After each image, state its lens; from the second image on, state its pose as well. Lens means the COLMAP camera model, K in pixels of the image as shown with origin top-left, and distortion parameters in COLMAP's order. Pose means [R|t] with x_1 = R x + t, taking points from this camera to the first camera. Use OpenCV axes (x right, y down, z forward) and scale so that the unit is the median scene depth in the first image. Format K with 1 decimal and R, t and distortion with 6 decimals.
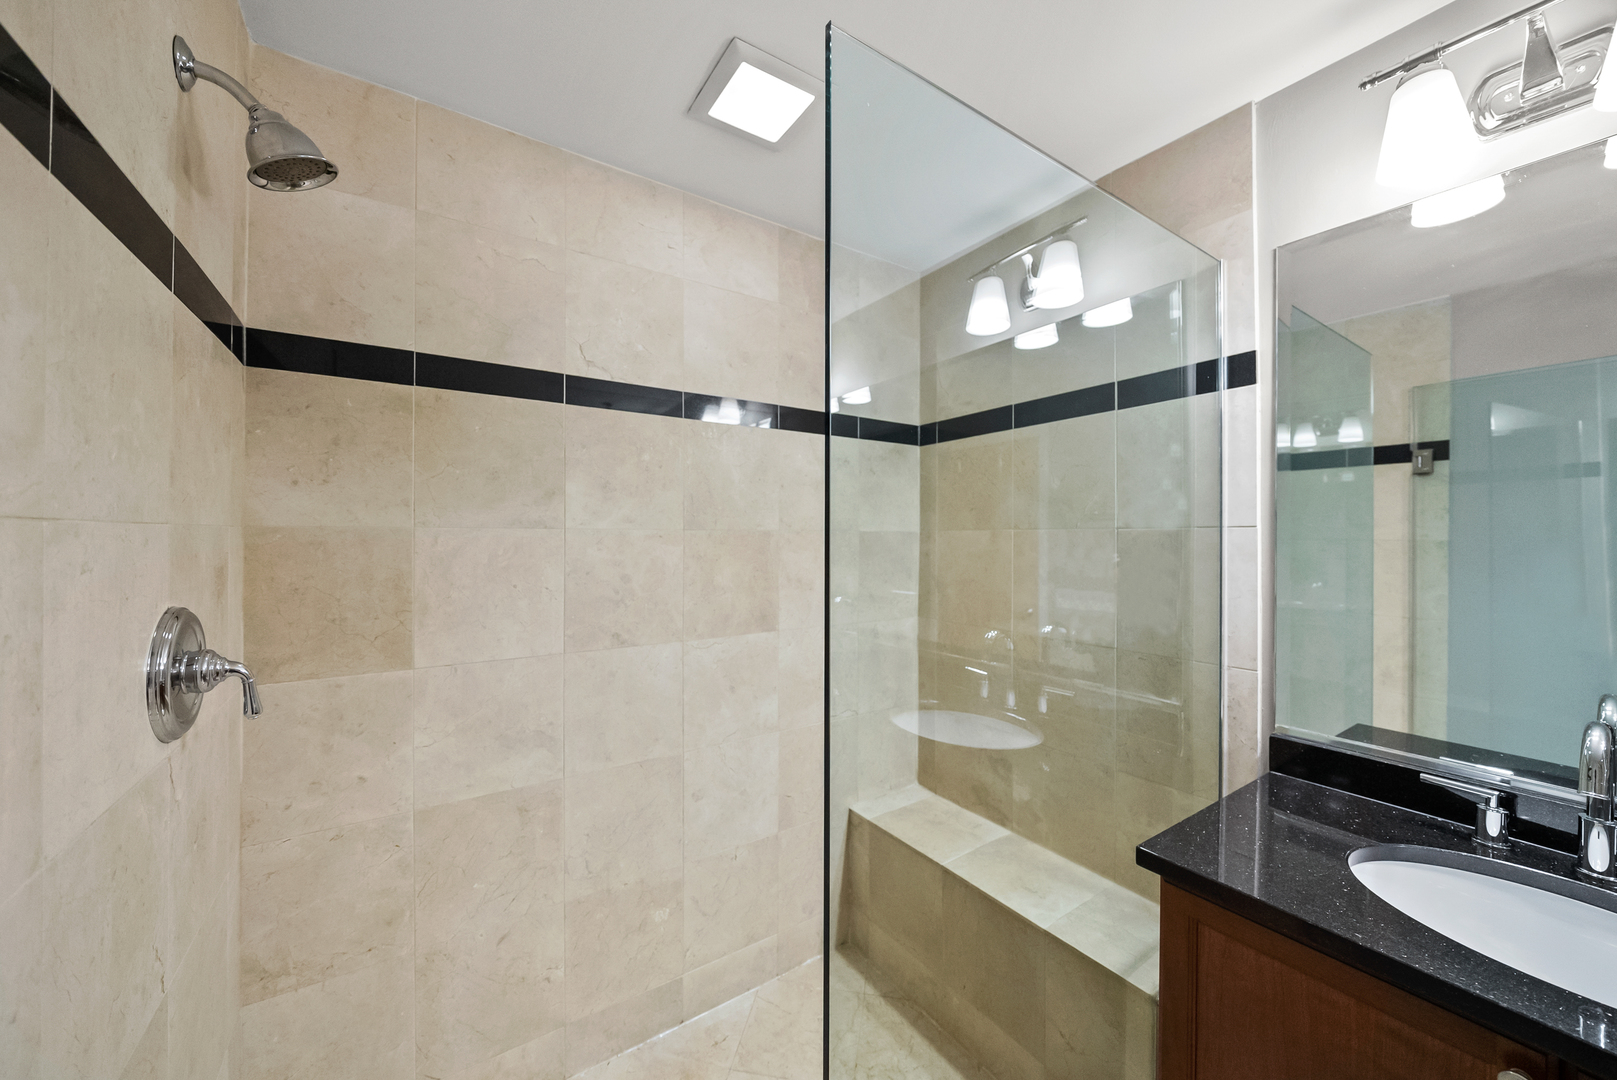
lens RADIAL K [[563.8, 0, 801.7], [0, 563.8, 539.6], [0, 0, 1]] dist [0.001595, -0.000038]
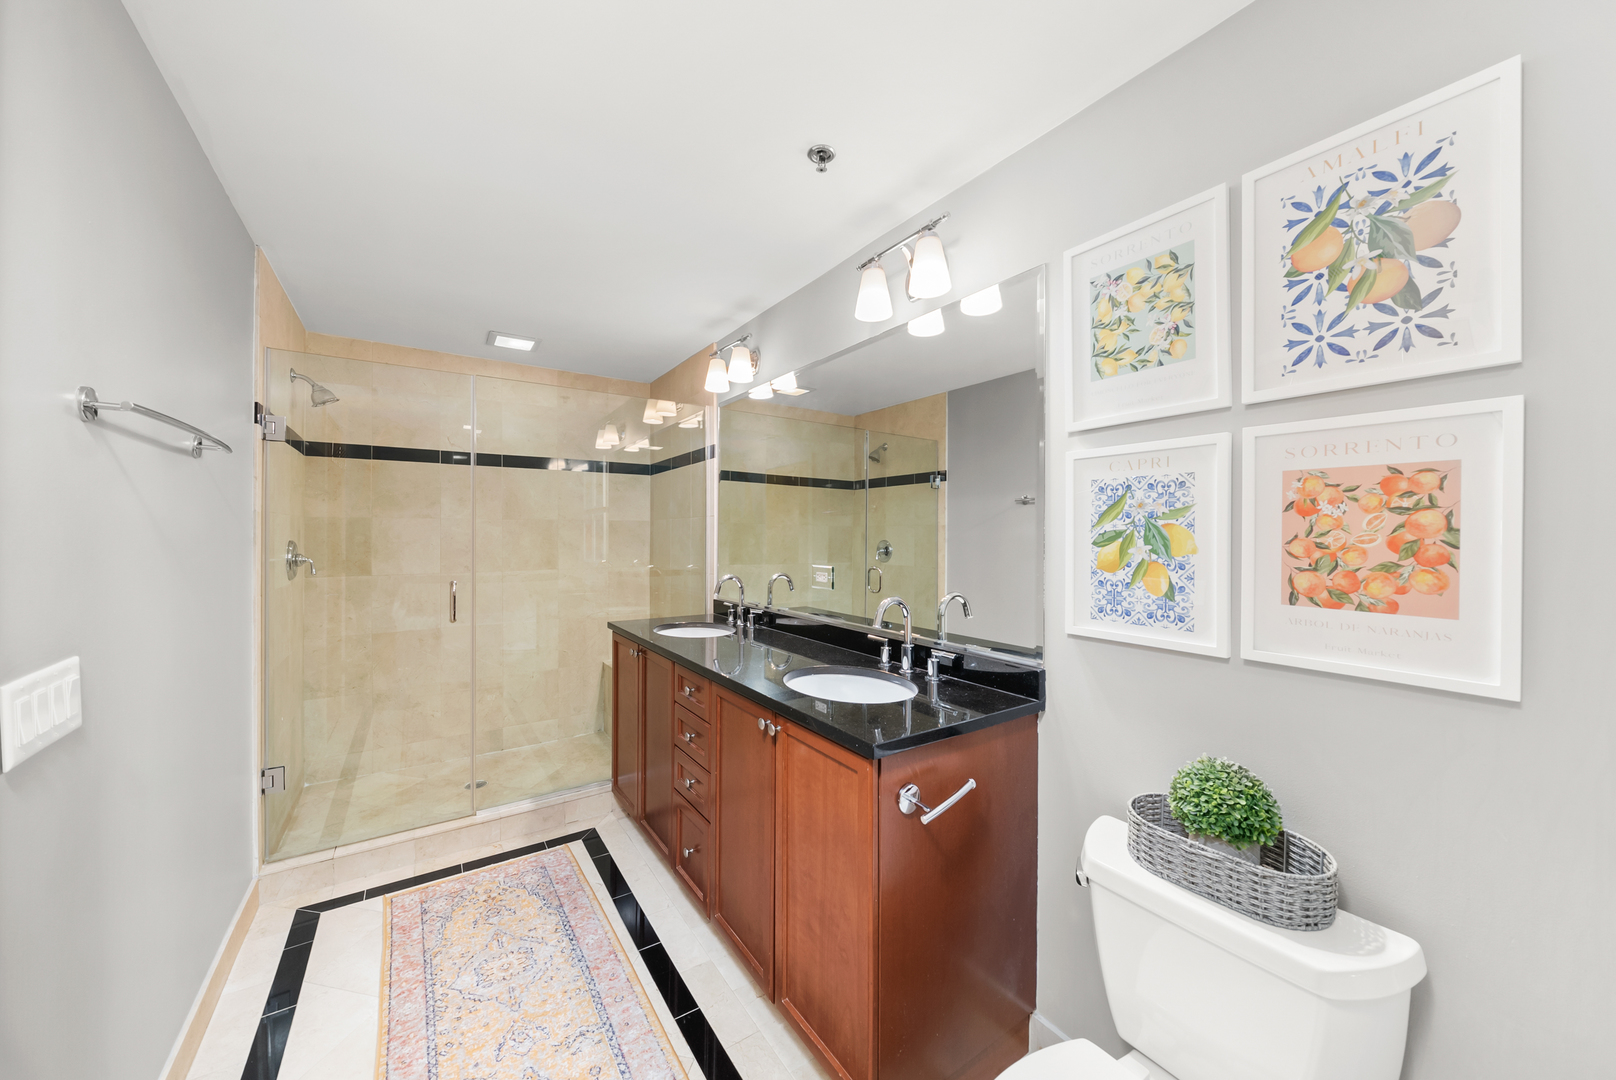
lens RADIAL K [[563.4, 0, 810.1], [0, 563.4, 533.1], [0, 0, 1]] dist [0.001595, -0.000038]
pose [[0.999995, -0.002451, -0.001994, 1.207052], [0.002442, 0.999987, -0.004451, 0.060583], [0.002005, 0.004446, 0.999988, -1.428498]]
